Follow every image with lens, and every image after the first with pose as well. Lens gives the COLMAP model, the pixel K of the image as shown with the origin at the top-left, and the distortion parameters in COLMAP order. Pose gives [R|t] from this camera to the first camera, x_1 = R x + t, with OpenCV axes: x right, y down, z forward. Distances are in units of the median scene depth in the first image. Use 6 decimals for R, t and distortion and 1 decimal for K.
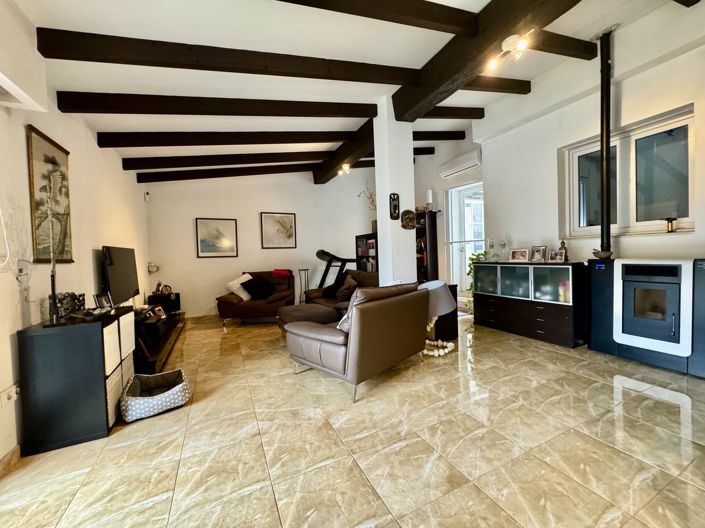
lens RADIAL K [[281.1, 0, 352.5], [0, 281.1, 264.0], [0, 0, 1]] dist [-0.001049, 0.000512]
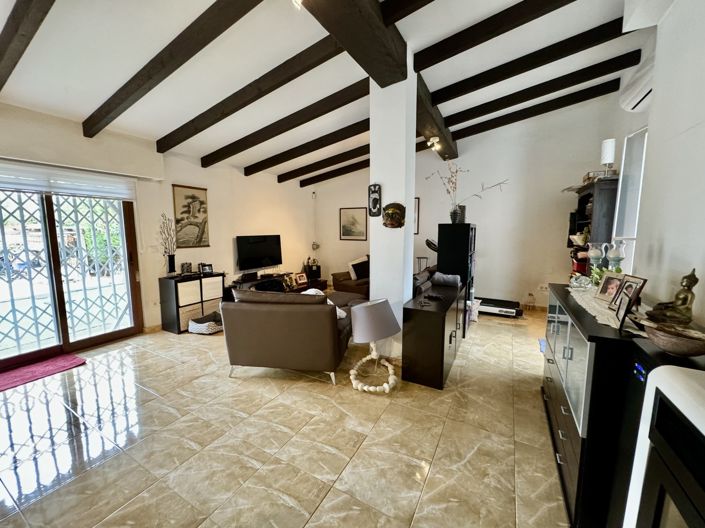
lens RADIAL K [[281.1, 0, 352.5], [0, 281.1, 264.0], [0, 0, 1]] dist [-0.001049, 0.000512]
pose [[0.581067, 0.129446, -0.803495, 1.168871], [-0.044284, 0.990836, 0.127603, -0.179125], [0.812650, -0.038564, 0.581475, 0.673394]]
